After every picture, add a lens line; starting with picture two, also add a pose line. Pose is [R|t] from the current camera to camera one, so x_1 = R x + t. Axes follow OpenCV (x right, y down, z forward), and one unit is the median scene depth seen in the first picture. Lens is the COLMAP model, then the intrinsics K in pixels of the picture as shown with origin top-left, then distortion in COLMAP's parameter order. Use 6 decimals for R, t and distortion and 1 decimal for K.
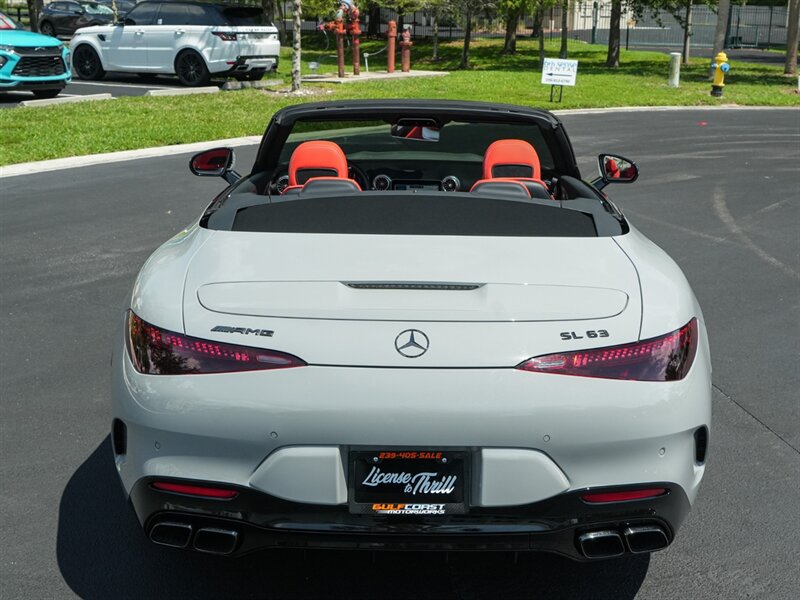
lens RADIAL K [[1128.9, 0, 423.4], [0, 1128.9, 283.7], [0, 0, 1]] dist [0.008467, -0.007967]
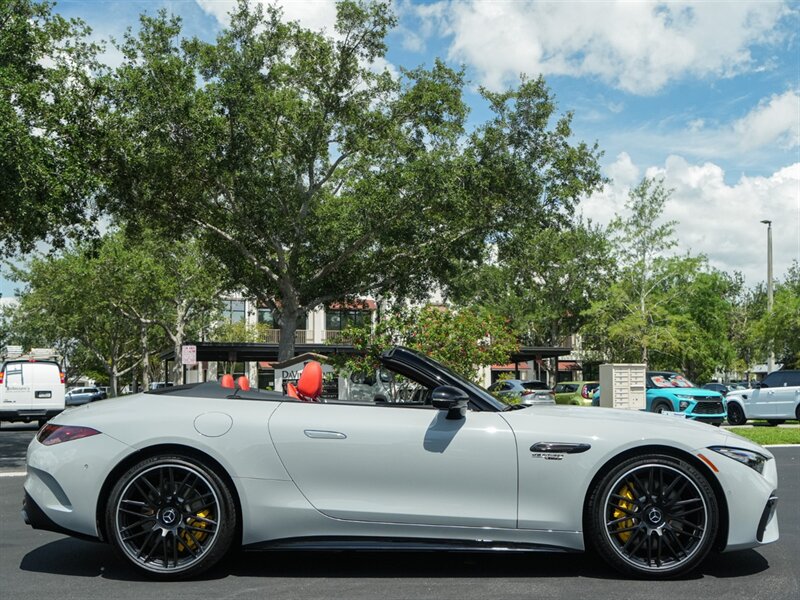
lens RADIAL K [[959.1, 0, 417.0], [0, 959.1, 330.1], [0, 0, 1]] dist [0.012046, -0.021341]
pose [[0.833337, -0.064531, -0.548985, 0.425096], [-0.110252, 0.953802, -0.279475, 0.742941], [0.541658, 0.293423, 0.787724, -1.938660]]
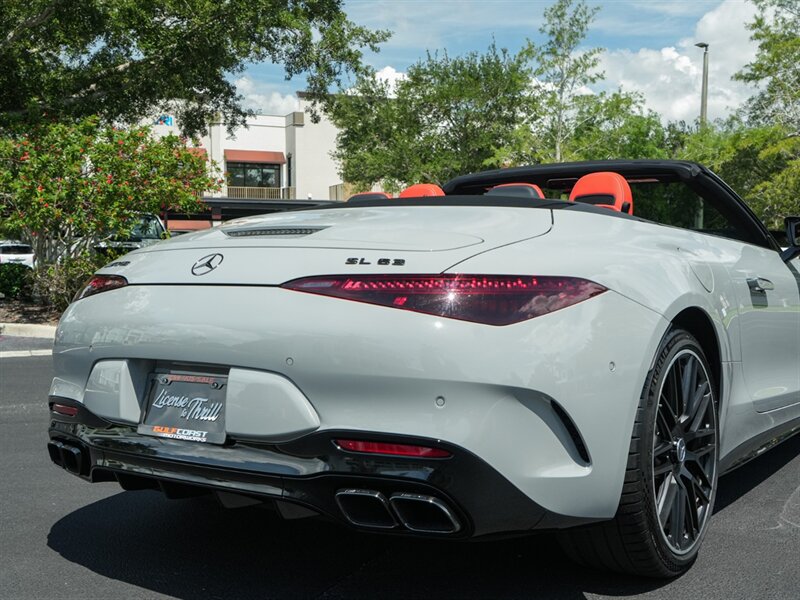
lens RADIAL K [[959.1, 0, 417.0], [0, 959.1, 330.1], [0, 0, 1]] dist [0.012046, -0.021341]
pose [[0.831695, 0.016246, -0.554995, 0.577125], [-0.116325, 0.982487, -0.145561, 0.199535], [0.542910, 0.185622, 0.819019, 0.411102]]
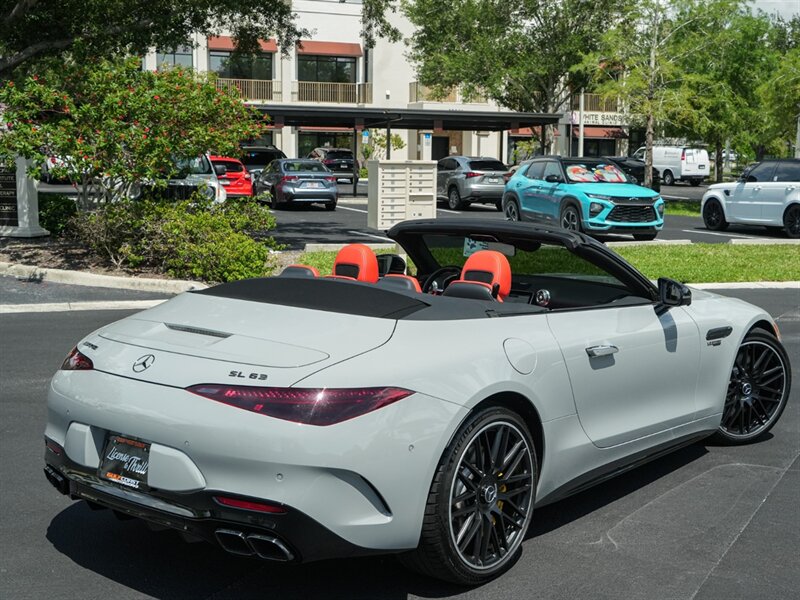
lens RADIAL K [[1080.0, 0, 453.3], [0, 1080.0, 299.3], [0, 0, 1]] dist [0.016126, -0.060310]
pose [[0.795461, 0.075056, -0.601339, 1.058832], [-0.148491, 0.986191, -0.073334, 0.014759], [0.587531, 0.147628, 0.795621, 0.133899]]
